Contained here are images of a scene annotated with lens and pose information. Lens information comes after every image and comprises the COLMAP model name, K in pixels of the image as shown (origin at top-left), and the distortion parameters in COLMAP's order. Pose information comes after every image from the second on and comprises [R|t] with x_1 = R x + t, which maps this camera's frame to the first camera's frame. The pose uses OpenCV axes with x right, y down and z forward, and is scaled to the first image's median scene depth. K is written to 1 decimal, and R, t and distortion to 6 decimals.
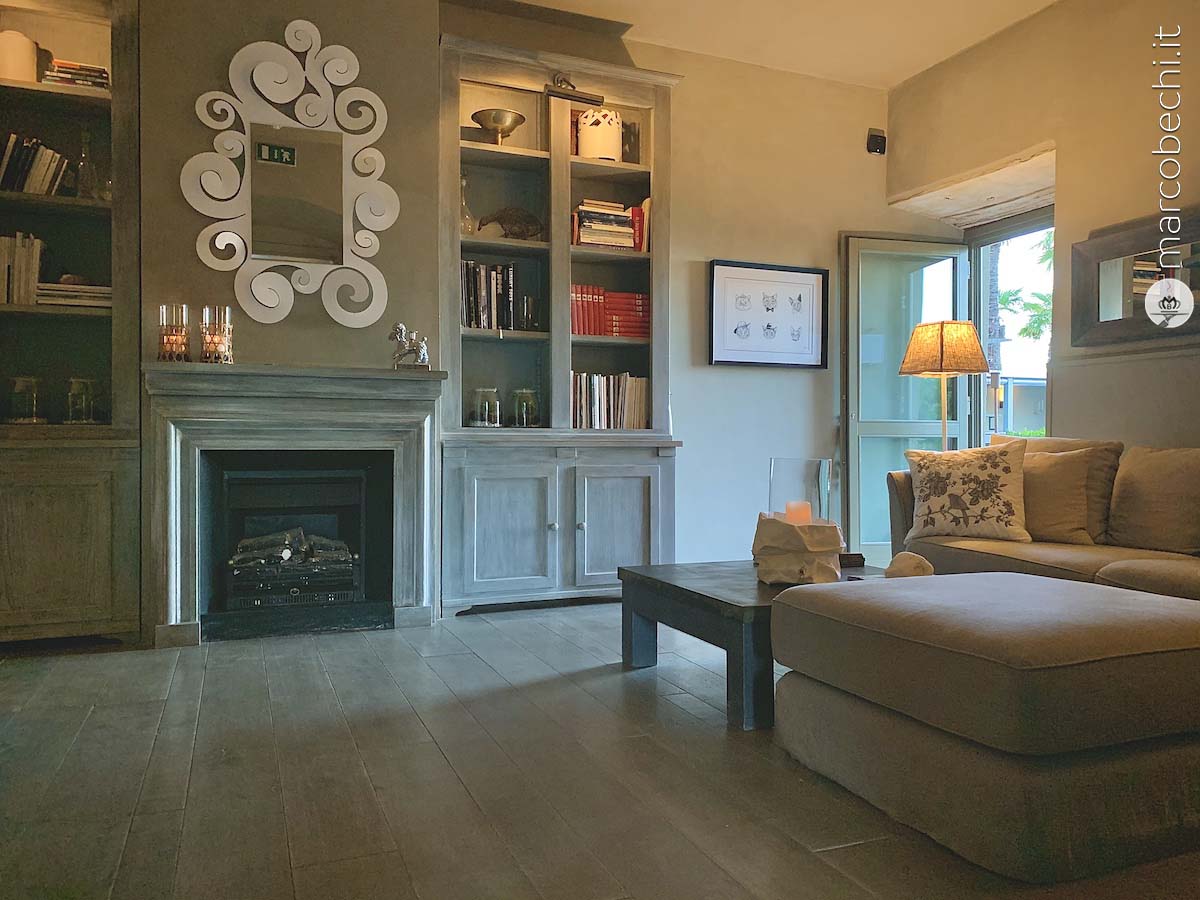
lens RADIAL K [[912.0, 0, 600.8], [0, 912.0, 447.6], [0, 0, 1]] dist [0.004408, -0.008367]
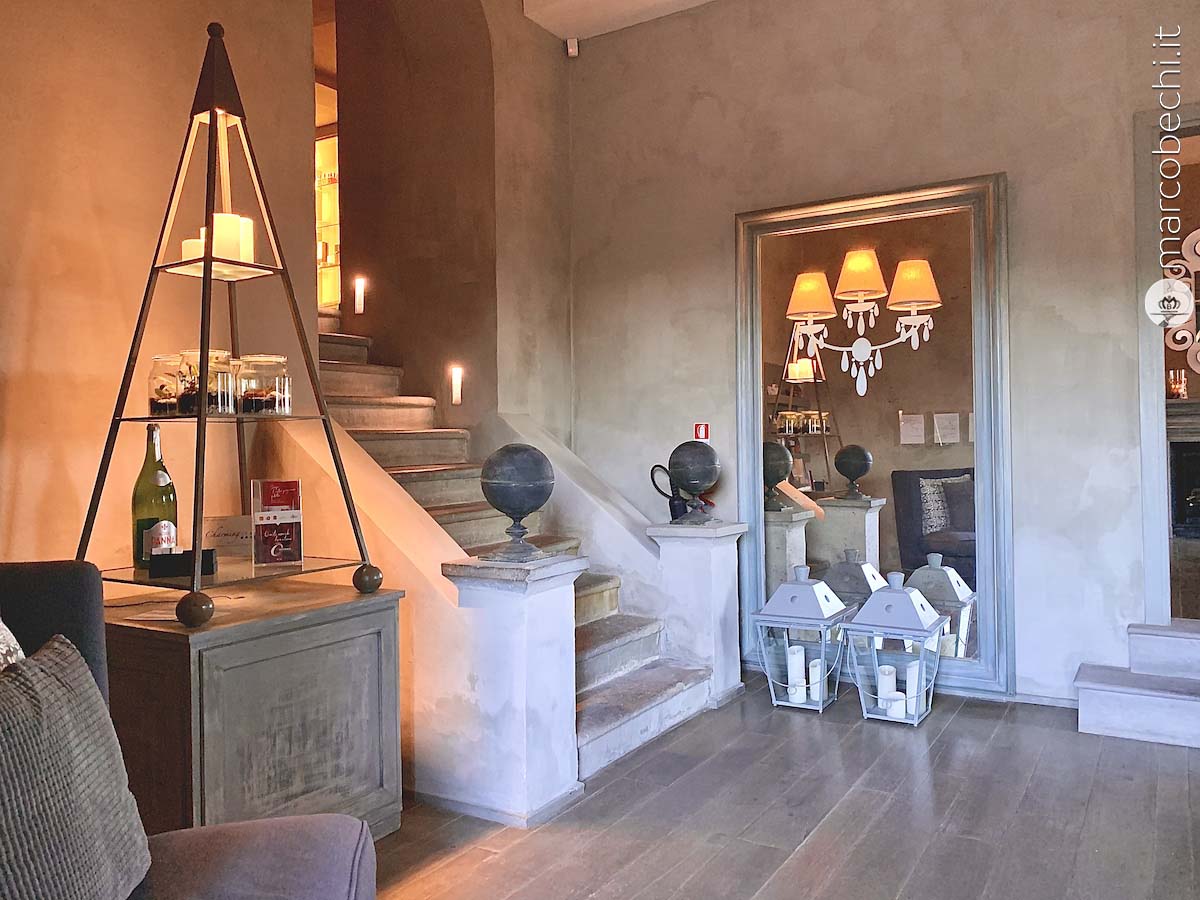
lens RADIAL K [[912.0, 0, 600.0], [0, 912.0, 448.1], [0, 0, 1]] dist [0.004408, -0.008367]
pose [[0.594439, -0.014455, -0.804011, 0.414191], [0.017009, 0.999841, -0.005400, 0.003785], [0.803961, -0.010466, 0.594590, -1.161094]]
